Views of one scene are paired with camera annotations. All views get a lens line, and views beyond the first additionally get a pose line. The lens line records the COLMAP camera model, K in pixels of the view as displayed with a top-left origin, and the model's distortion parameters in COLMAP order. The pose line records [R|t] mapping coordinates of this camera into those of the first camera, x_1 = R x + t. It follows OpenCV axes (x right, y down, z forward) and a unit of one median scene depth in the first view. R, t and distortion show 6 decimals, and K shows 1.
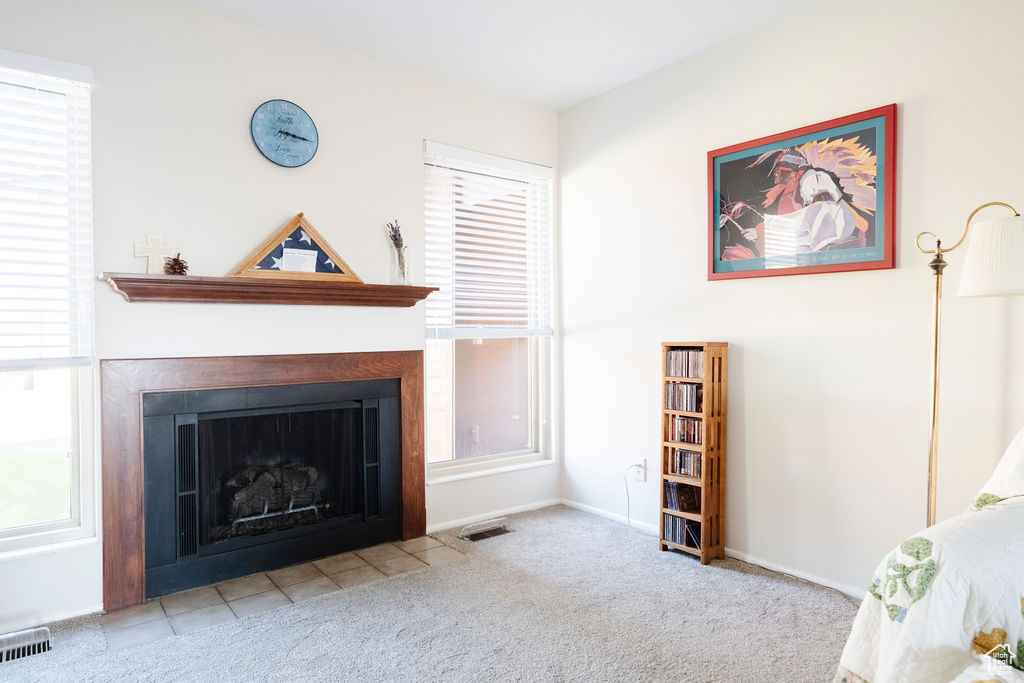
lens RADIAL K [[608.2, 0, 514.2], [0, 608.2, 347.1], [0, 0, 1]] dist [-0.002778, 0.005715]
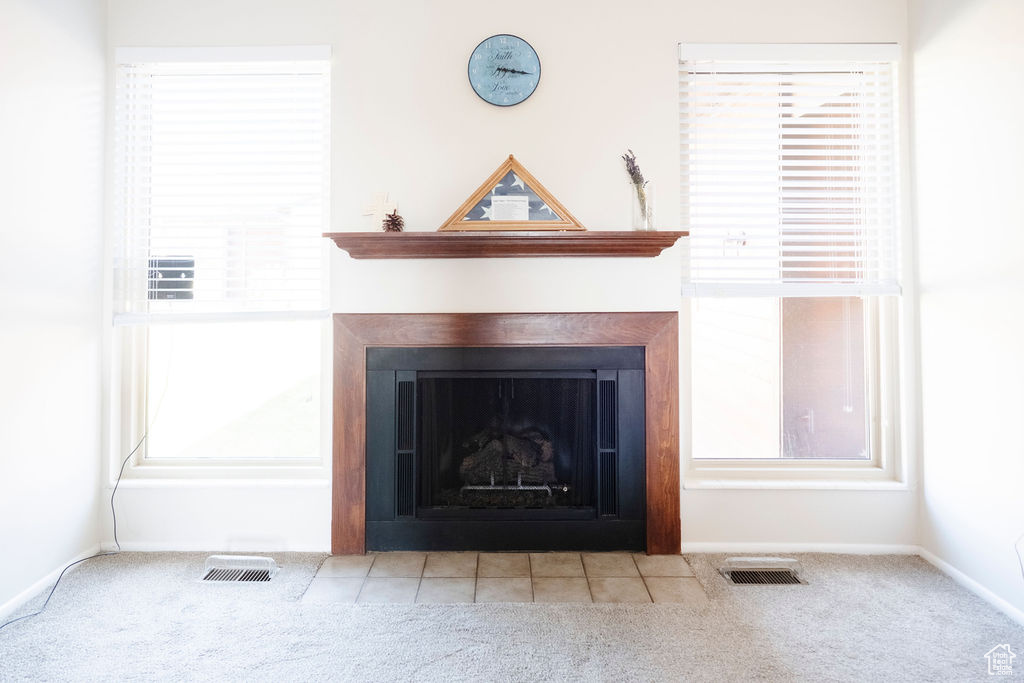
lens RADIAL K [[630.6, 0, 513.2], [0, 630.6, 261.7], [0, 0, 1]] dist [-0.005446, 0.001213]
pose [[0.785181, -0.007637, -0.619219, 0.212520], [-0.017845, 0.999230, -0.034951, -0.030988], [0.619009, 0.038493, 0.784440, 0.271996]]
